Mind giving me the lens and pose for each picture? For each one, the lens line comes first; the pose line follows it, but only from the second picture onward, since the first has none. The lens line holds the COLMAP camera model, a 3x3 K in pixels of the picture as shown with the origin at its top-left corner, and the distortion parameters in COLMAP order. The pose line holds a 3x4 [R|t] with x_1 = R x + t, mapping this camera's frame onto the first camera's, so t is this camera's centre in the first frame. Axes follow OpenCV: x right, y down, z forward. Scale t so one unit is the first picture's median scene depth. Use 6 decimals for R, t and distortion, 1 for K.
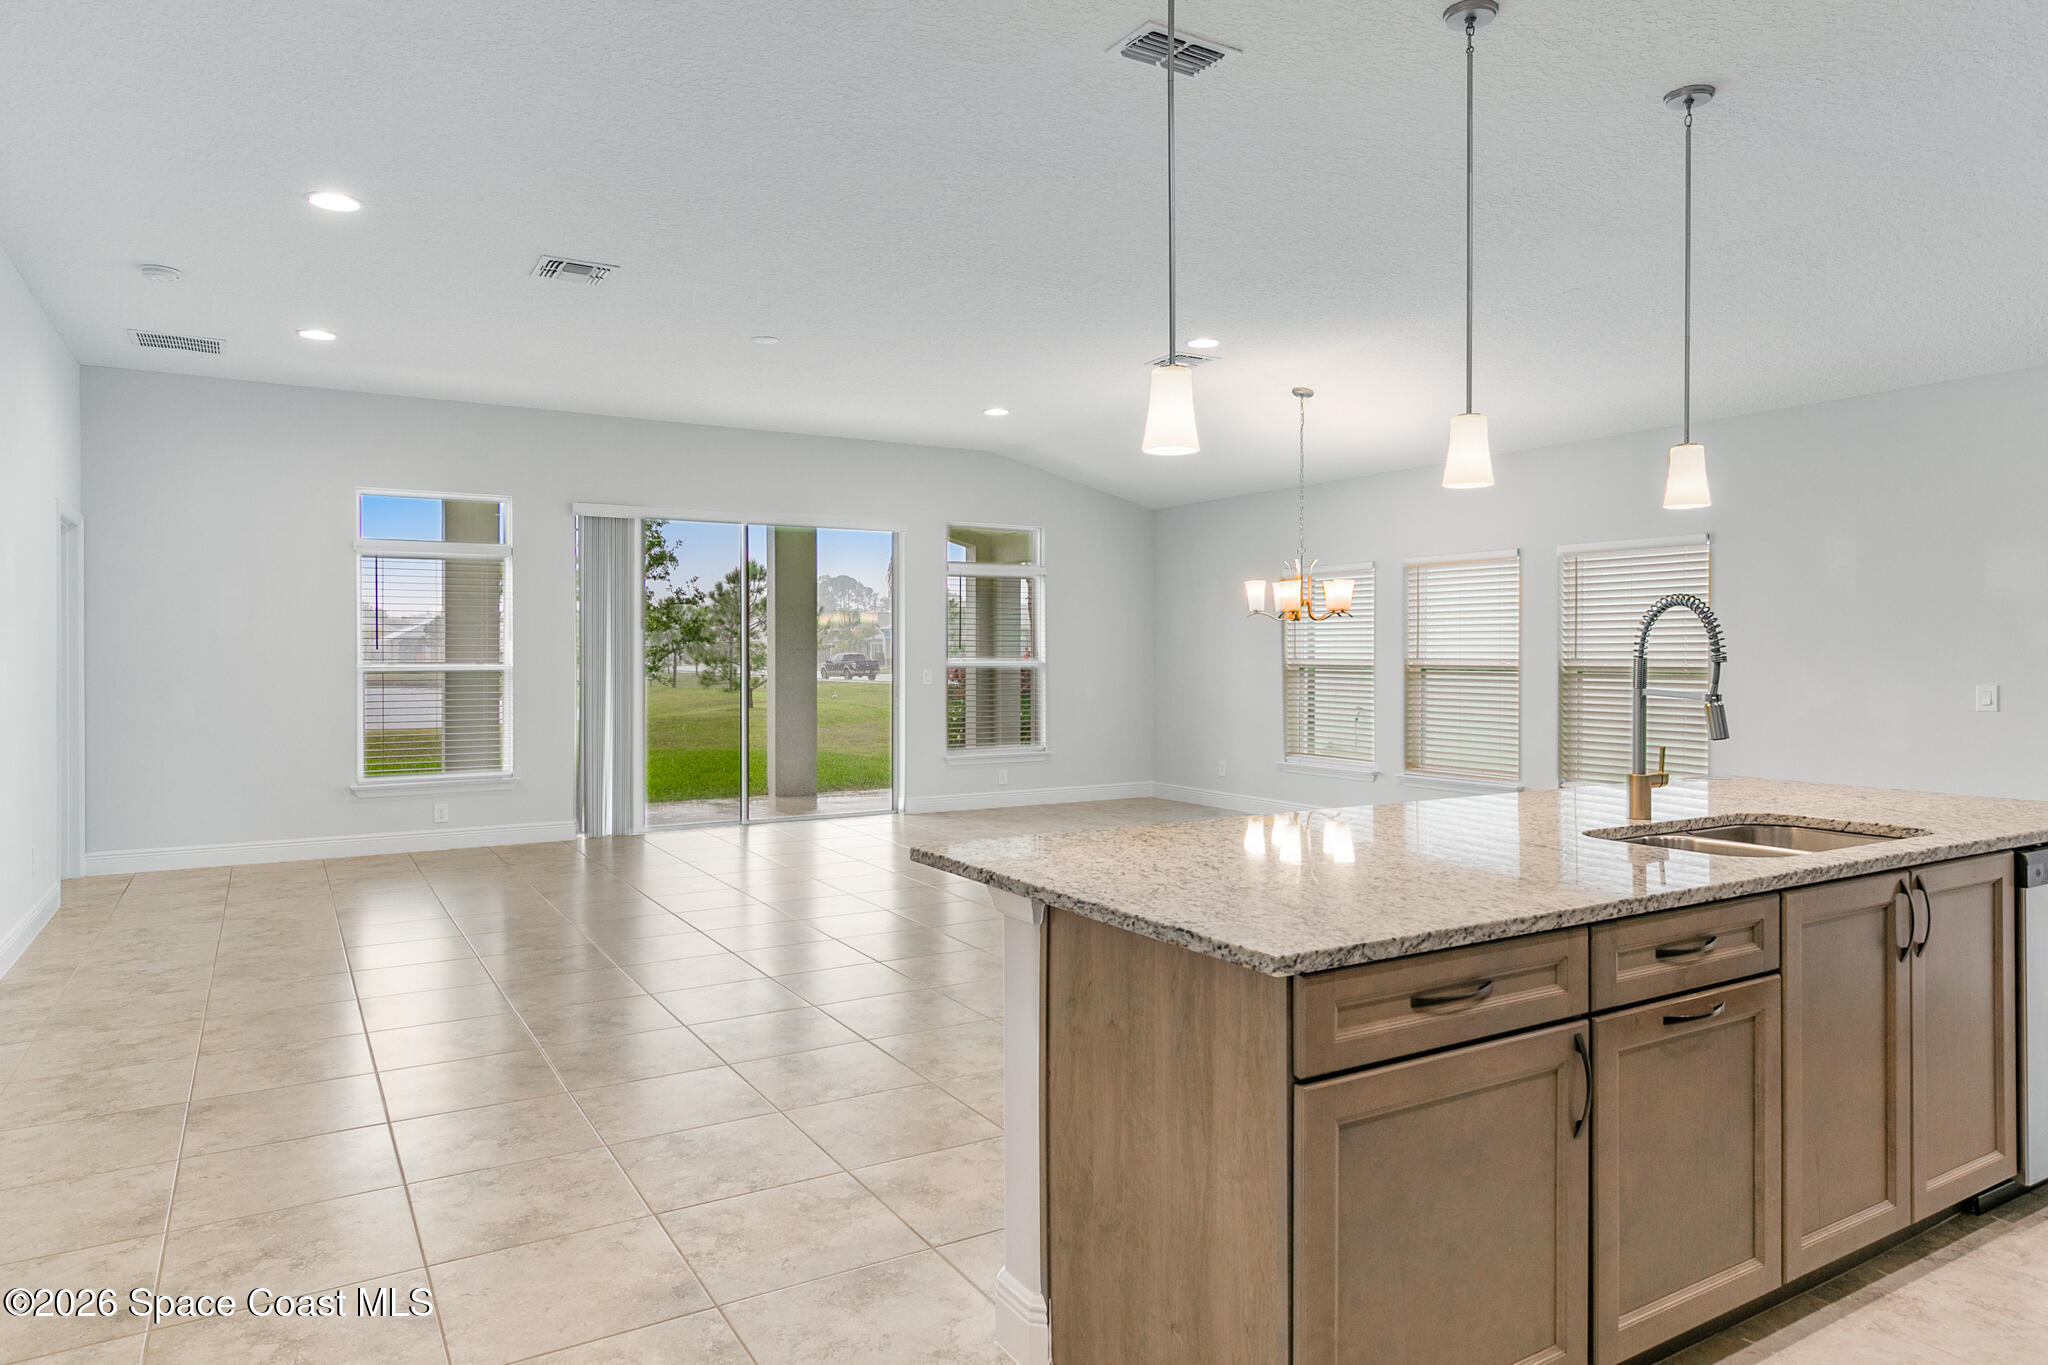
lens RADIAL K [[1233.6, 0, 1042.6], [0, 1233.6, 672.8], [0, 0, 1]] dist [0.011472, -0.000547]
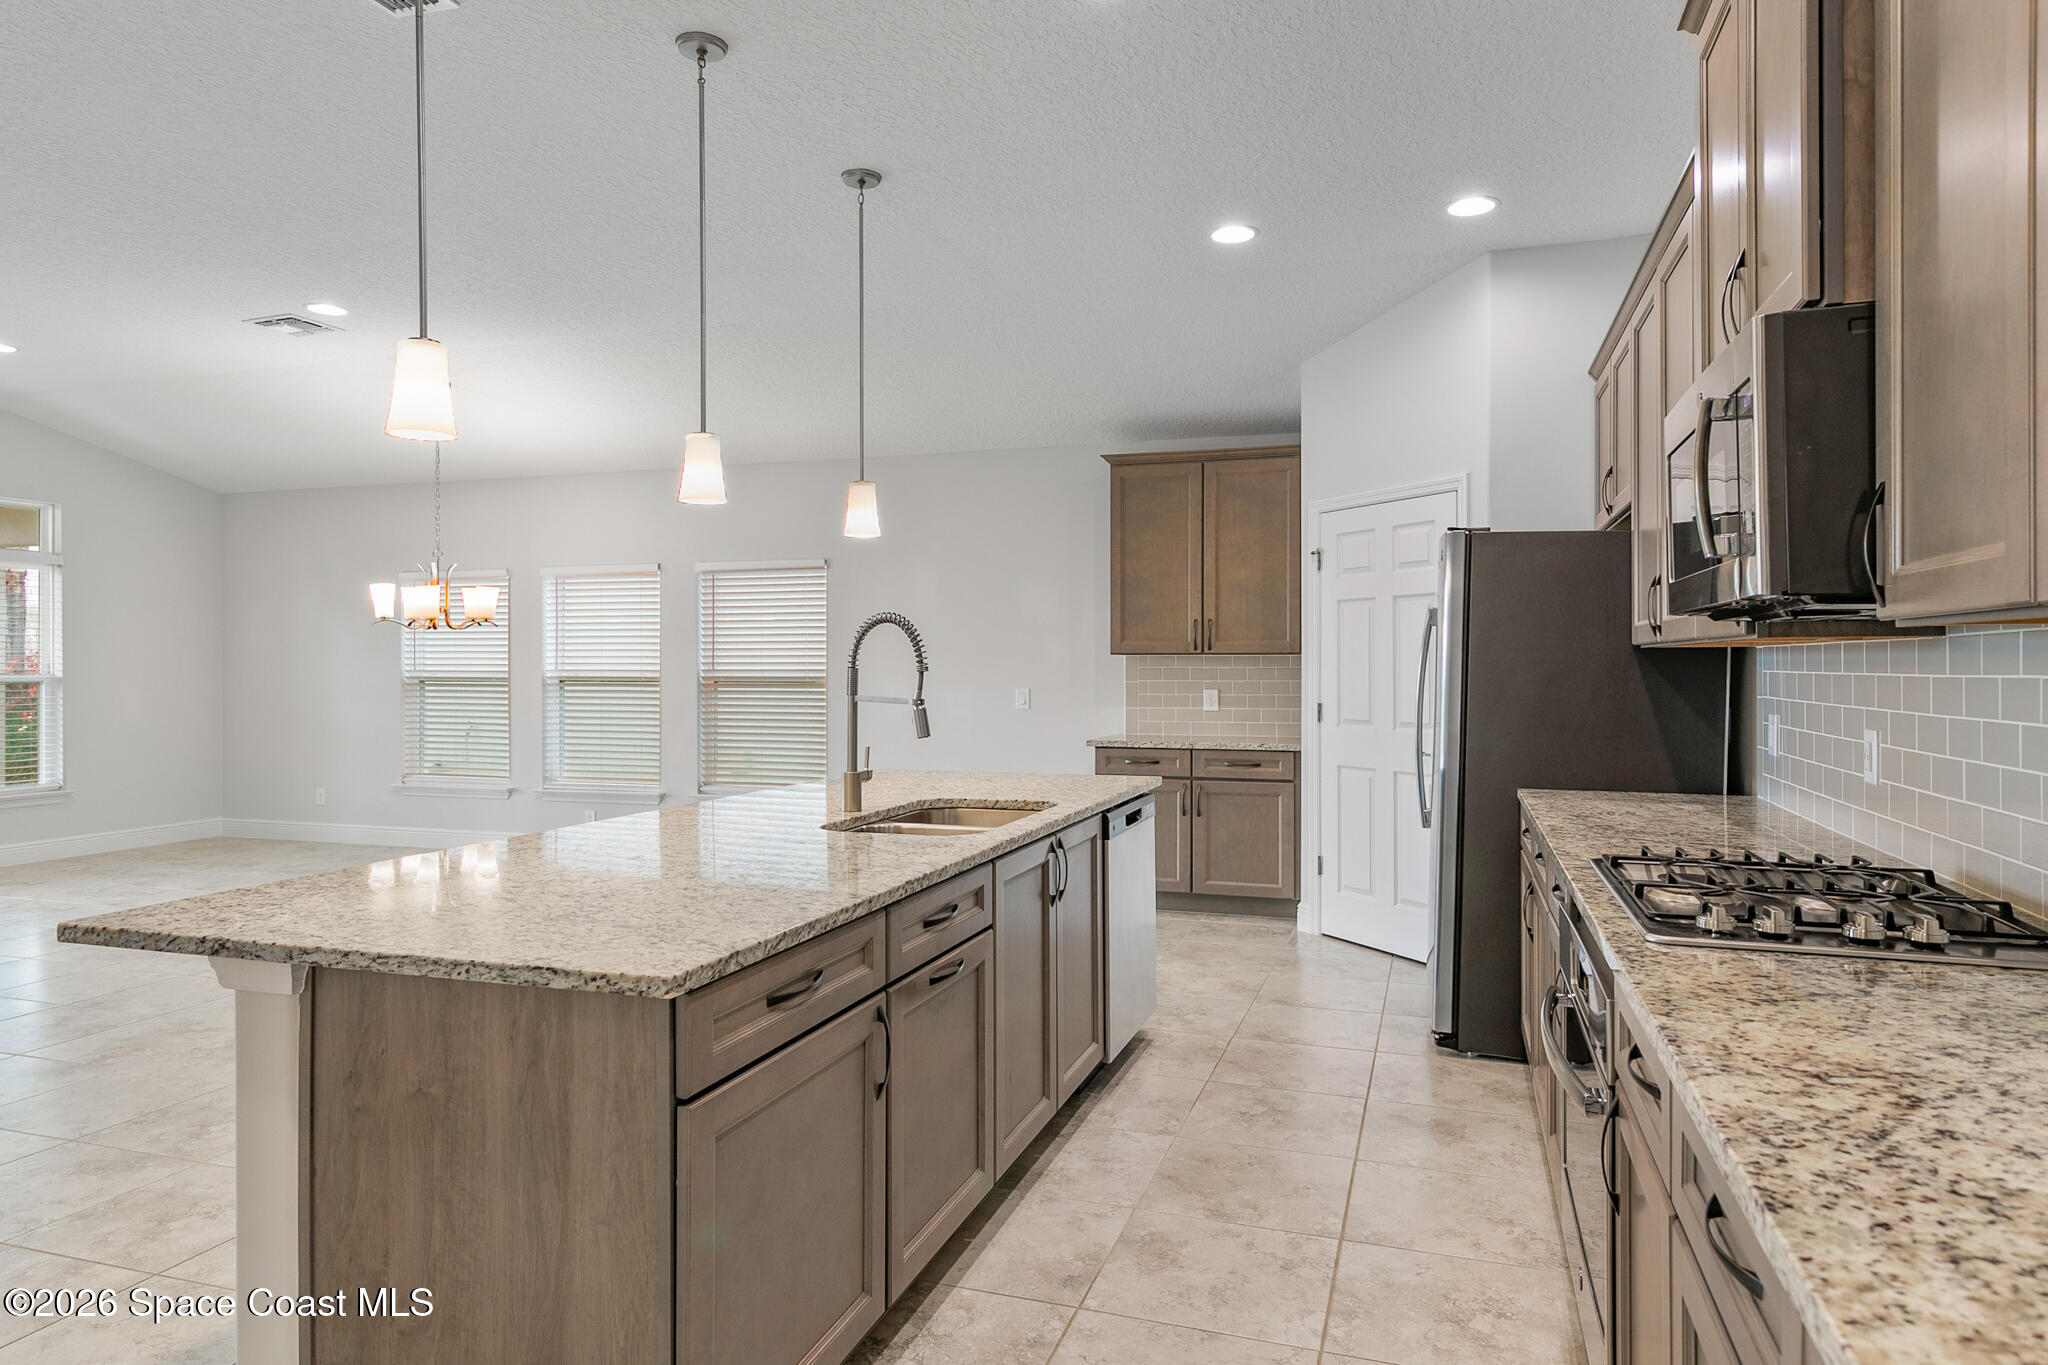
lens RADIAL K [[1233.6, 0, 996.0], [0, 1233.6, 680.0], [0, 0, 1]] dist [0.011472, -0.000547]
pose [[0.770247, -0.008950, 0.637683, -0.083465], [0.011159, 0.999938, 0.000555, -0.000396], [-0.637648, 0.006688, 0.770299, 0.032613]]
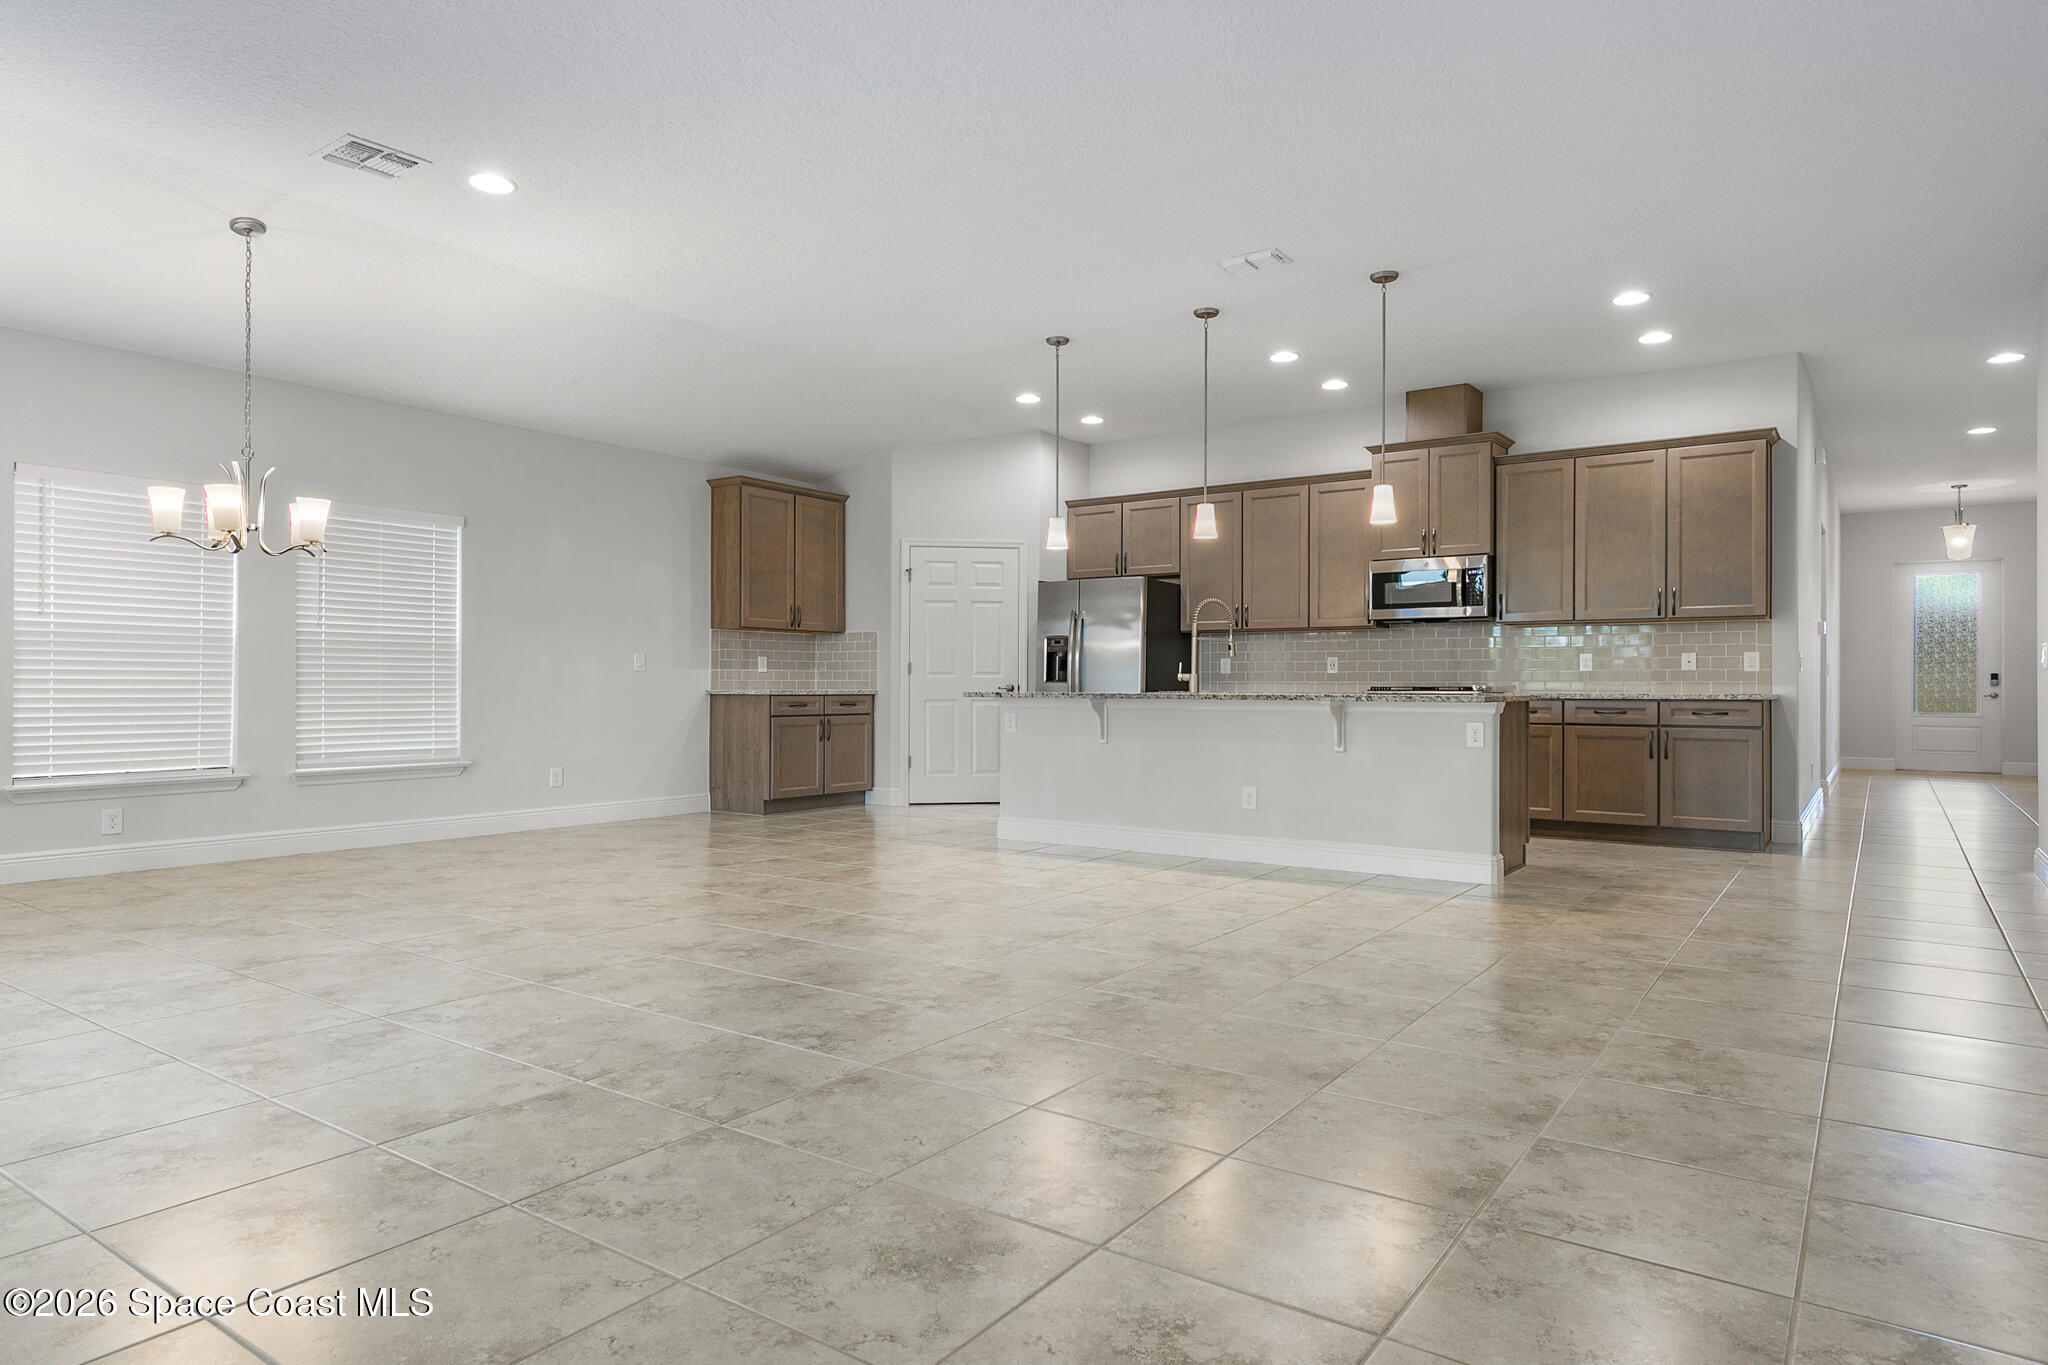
lens RADIAL K [[1201.7, 0, 1037.6], [0, 1201.7, 673.4], [0, 0, 1]] dist [0.009737, 0.002222]
pose [[-0.417281, 0.007469, 0.908747, -0.816243], [0.012842, 0.999915, -0.002322, 0.045427], [-0.908687, 0.010702, -0.417341, 1.233272]]
